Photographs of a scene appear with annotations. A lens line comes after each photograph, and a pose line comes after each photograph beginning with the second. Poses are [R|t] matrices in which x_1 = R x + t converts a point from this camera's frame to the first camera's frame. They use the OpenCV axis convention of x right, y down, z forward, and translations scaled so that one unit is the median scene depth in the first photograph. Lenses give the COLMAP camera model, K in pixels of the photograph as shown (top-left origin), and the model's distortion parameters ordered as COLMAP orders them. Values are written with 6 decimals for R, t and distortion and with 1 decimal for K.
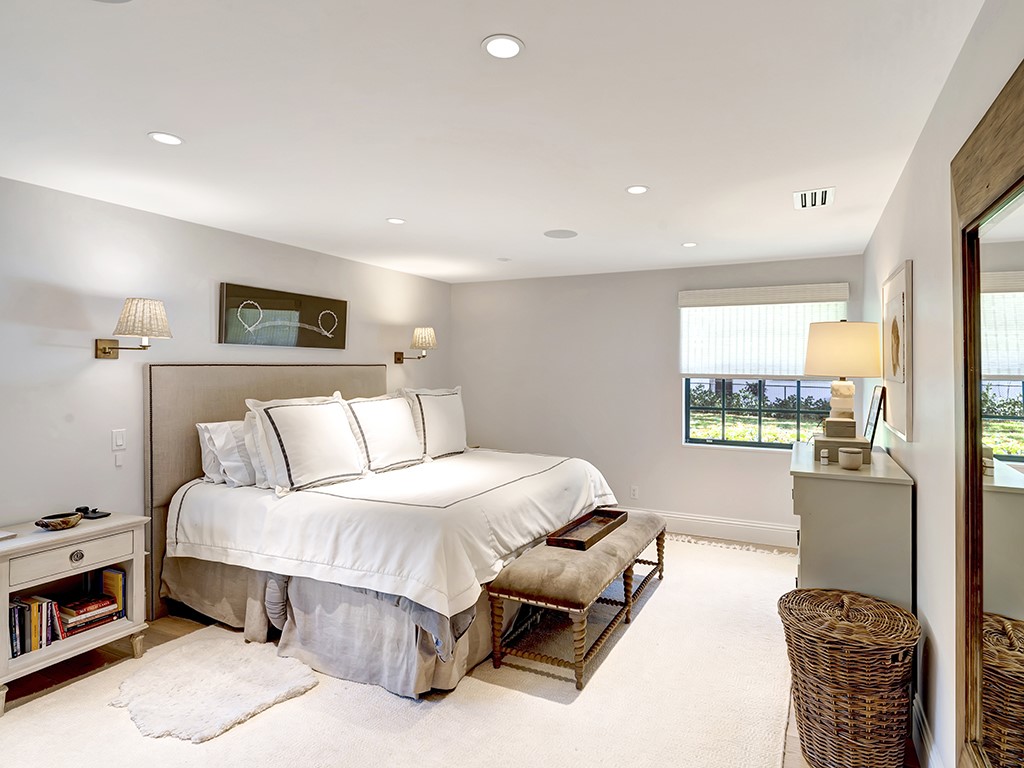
lens RADIAL K [[470.3, 0, 512.6], [0, 470.3, 348.6], [0, 0, 1]] dist [0.000968, -0.000265]
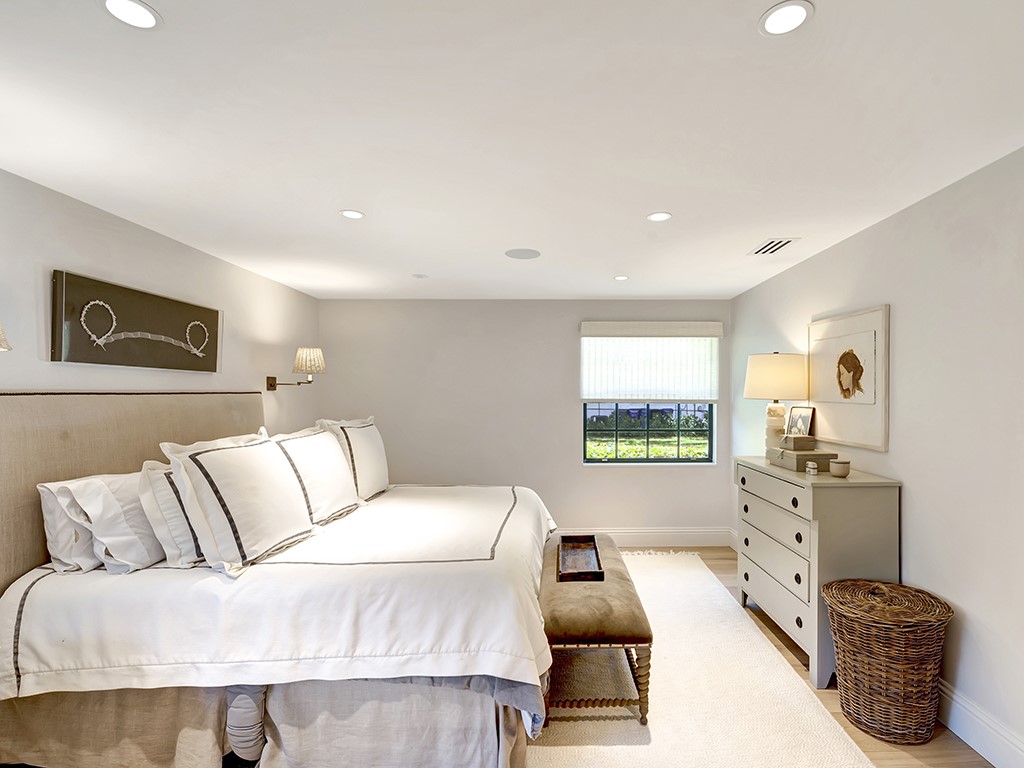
lens RADIAL K [[459.3, 0, 512.0], [0, 459.3, 384.0], [0, 0, 1]] dist [-0.001644, 0.000326]
pose [[0.919076, 0.001532, 0.394078, -0.358538], [-0.008952, 0.999816, 0.016993, 0.005441], [-0.393979, -0.019146, 0.918920, 0.185287]]
